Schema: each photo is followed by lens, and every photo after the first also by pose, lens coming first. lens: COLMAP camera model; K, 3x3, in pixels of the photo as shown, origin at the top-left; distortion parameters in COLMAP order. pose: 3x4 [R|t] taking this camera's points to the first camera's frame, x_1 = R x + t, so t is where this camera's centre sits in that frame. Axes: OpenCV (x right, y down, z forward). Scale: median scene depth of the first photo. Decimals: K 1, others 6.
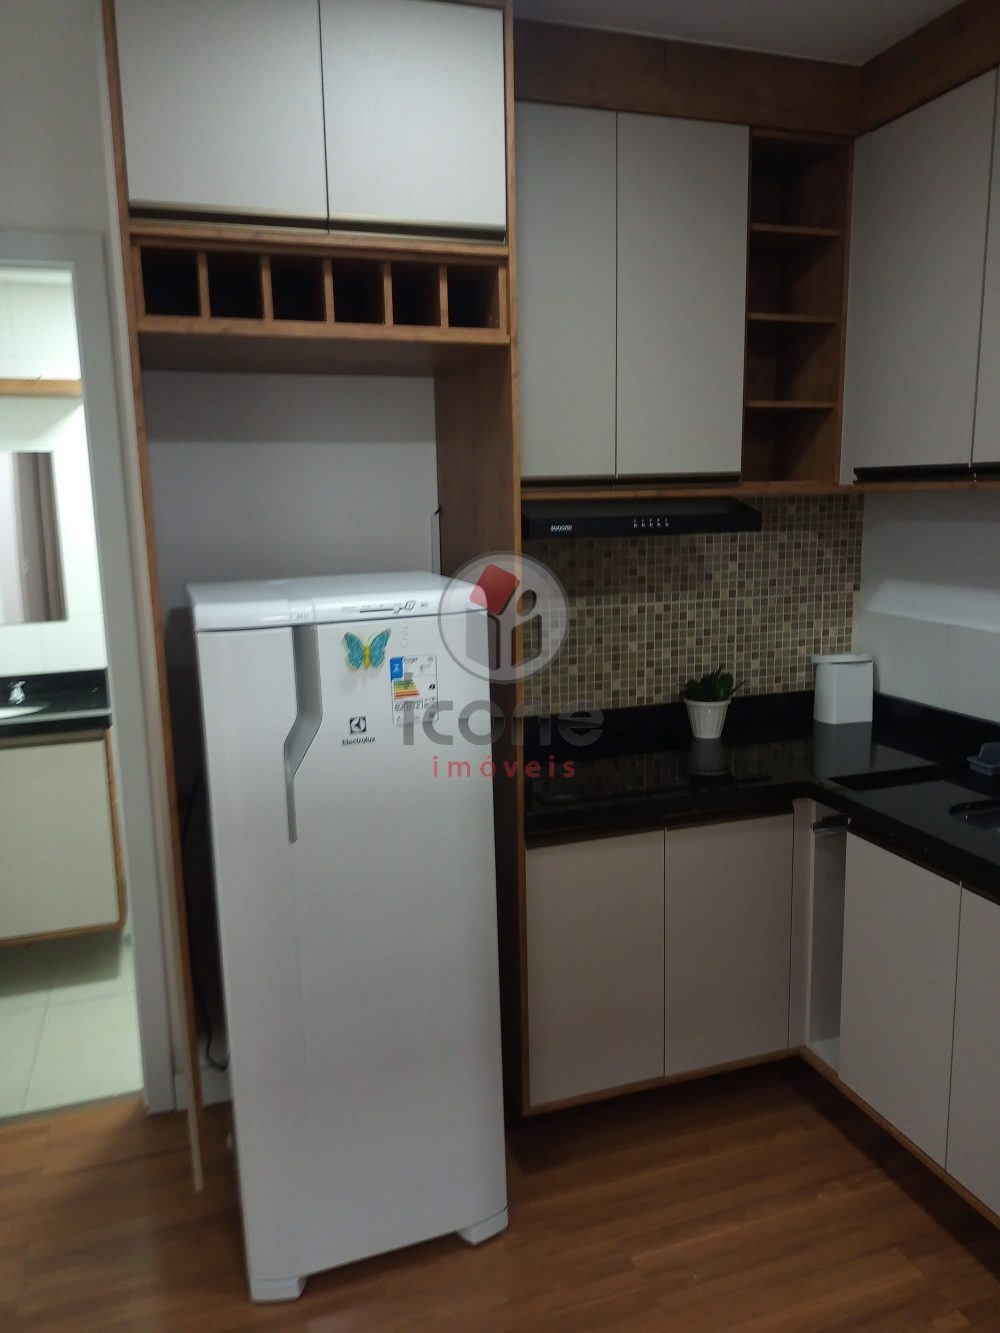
lens RADIAL K [[998.7, 0, 508.5], [0, 998.7, 672.8], [0, 0, 1]] dist [0.078270, -0.105710]
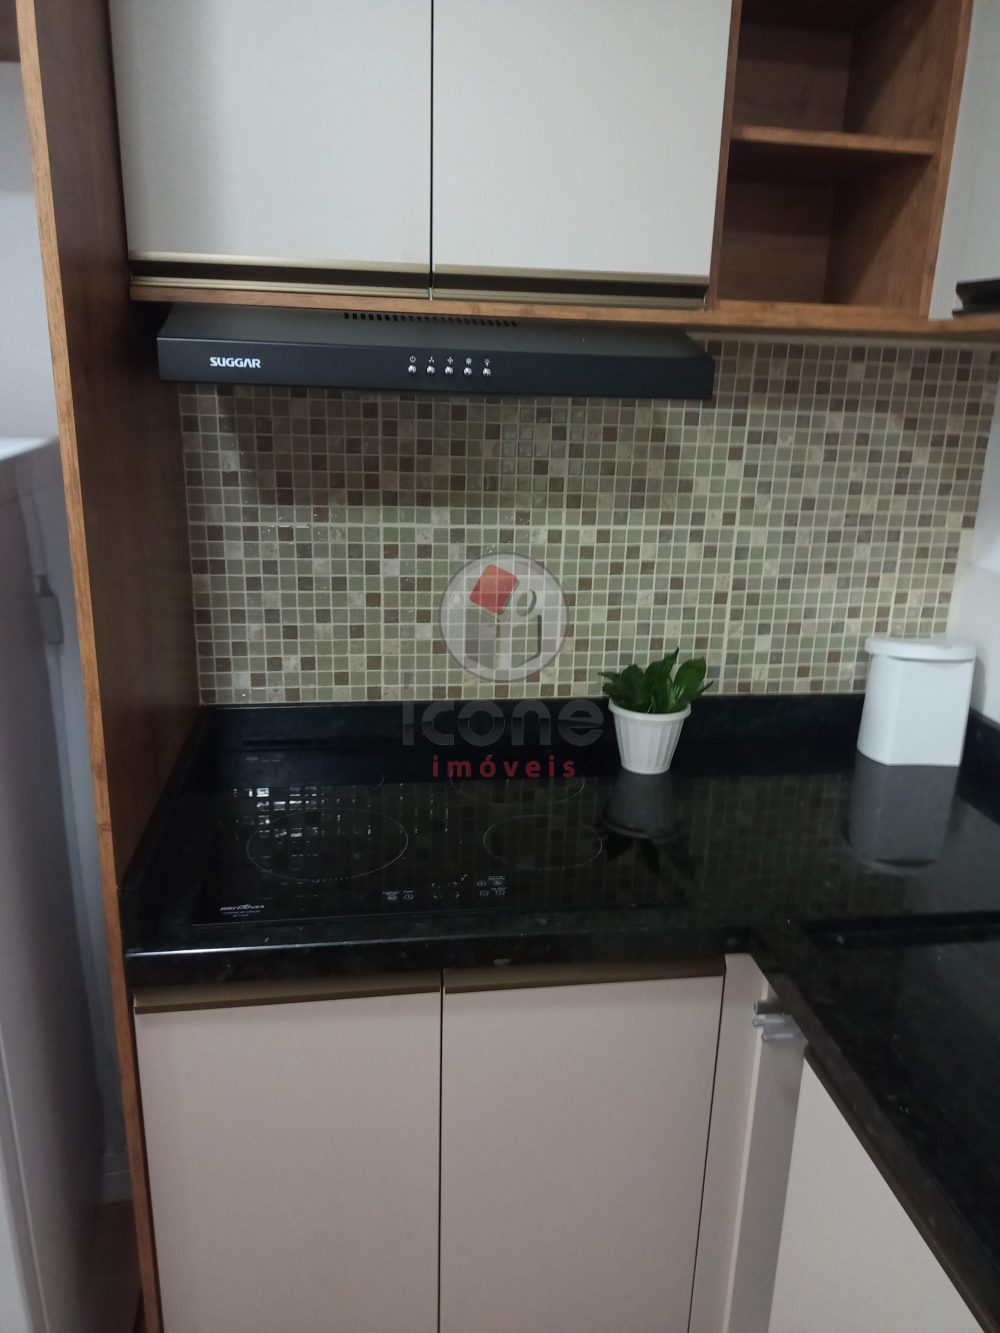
lens RADIAL K [[998.7, 0, 508.5], [0, 998.7, 672.8], [0, 0, 1]] dist [0.078270, -0.105710]
pose [[0.982621, 0.099883, -0.156460, 0.203122], [-0.080799, 0.988997, 0.123921, -0.054371], [0.167117, -0.109126, 0.979879, 0.422942]]
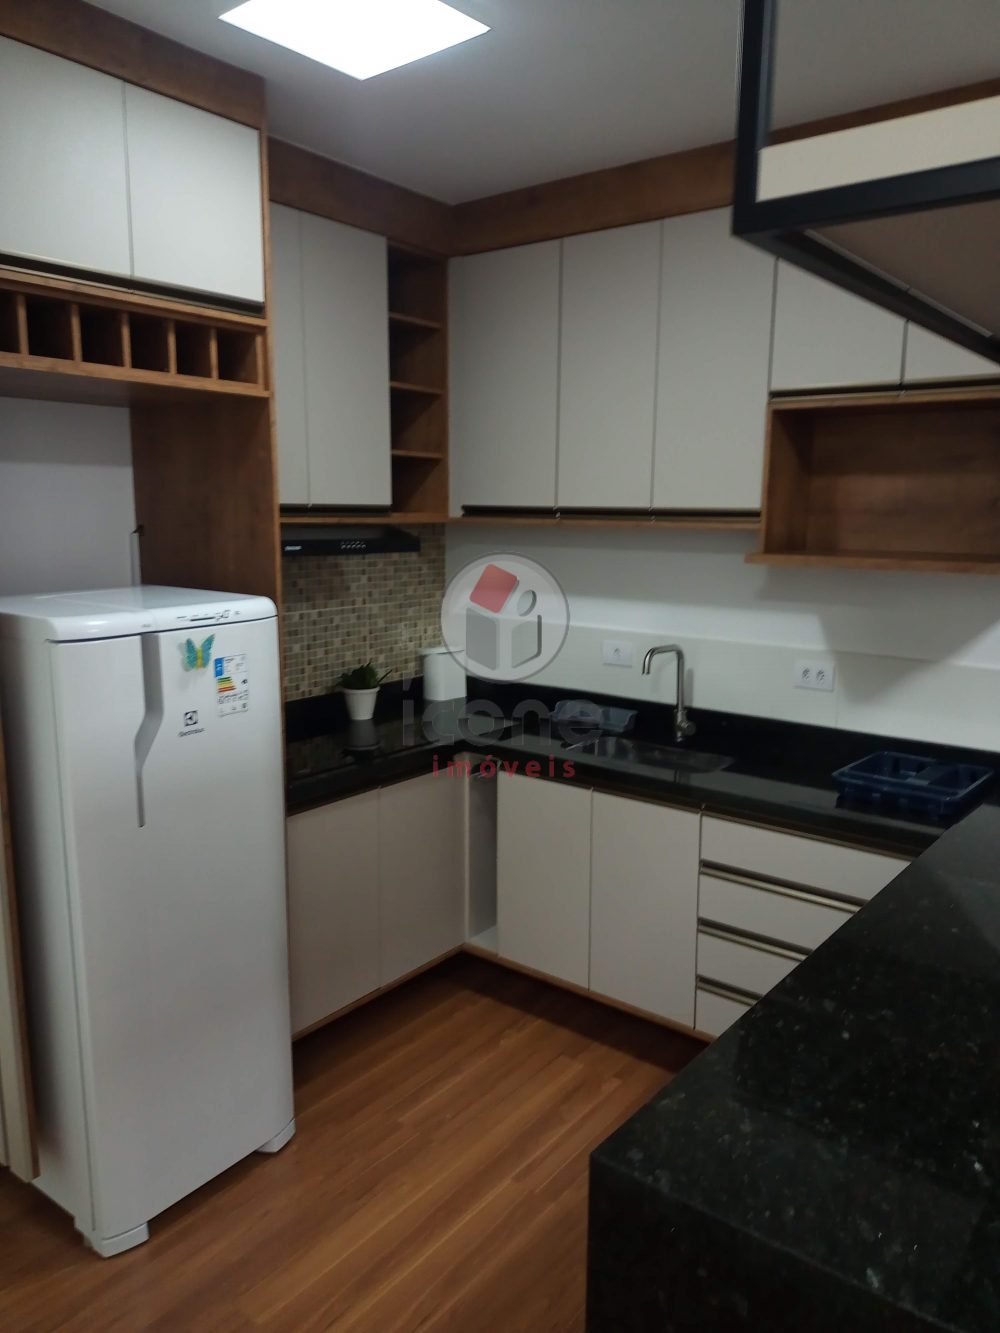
lens RADIAL K [[998.7, 0, 508.5], [0, 998.7, 672.8], [0, 0, 1]] dist [0.078270, -0.105710]
pose [[0.830610, -0.064794, 0.553071, -0.320426], [0.072856, 0.997315, 0.007423, 0.011884], [-0.552067, 0.034129, 0.833101, -0.115987]]
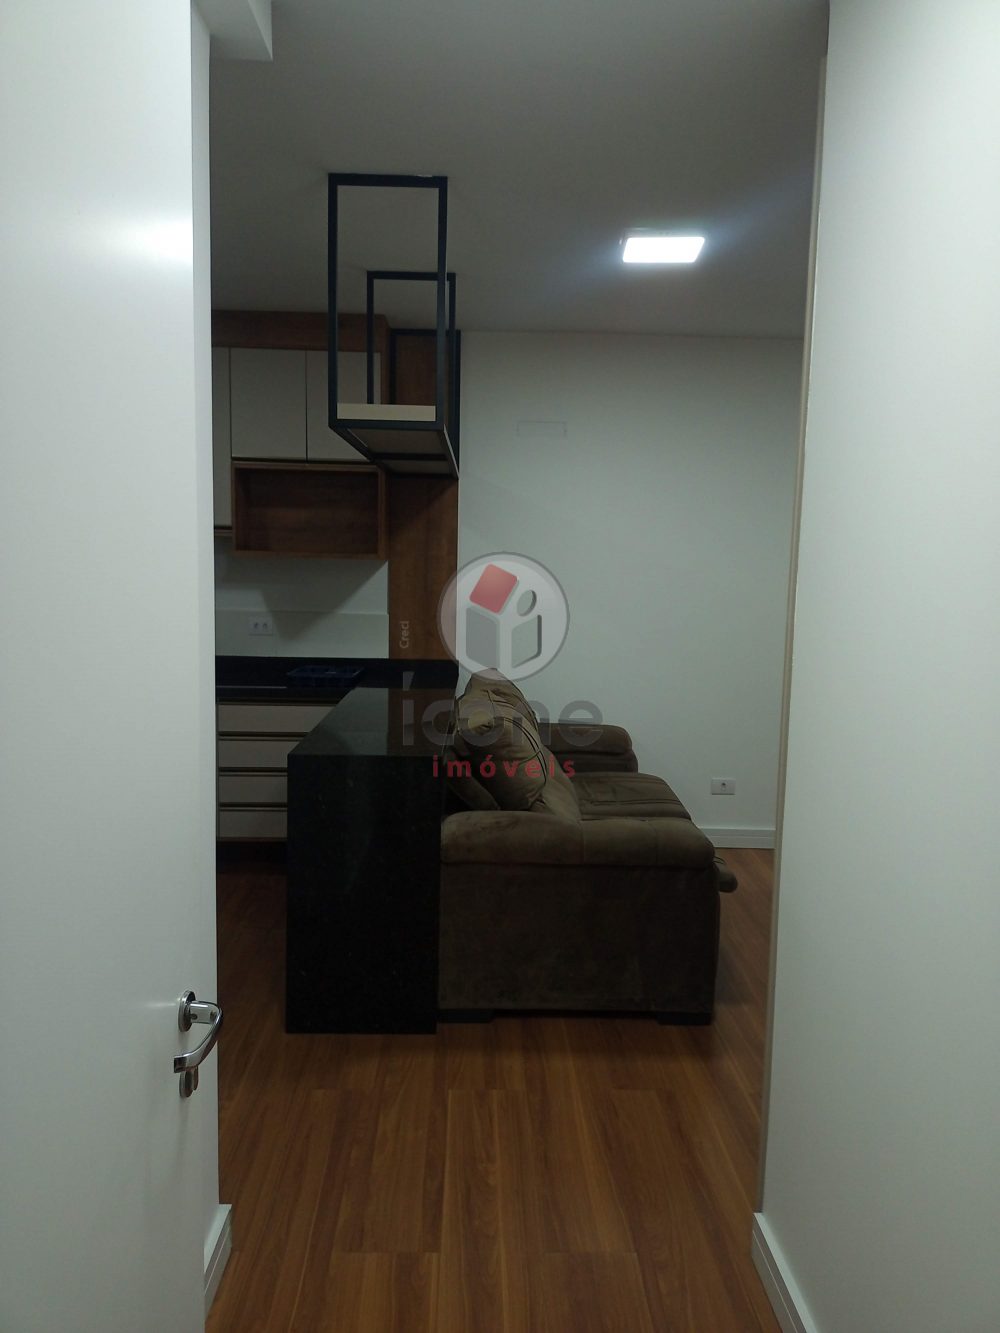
lens RADIAL K [[998.7, 0, 508.5], [0, 998.7, 672.8], [0, 0, 1]] dist [0.078270, -0.105710]
pose [[0.303416, -0.083725, 0.949173, -0.990015], [0.140921, 0.989121, 0.042201, 0.109252], [-0.942380, 0.120953, 0.311914, -0.352473]]
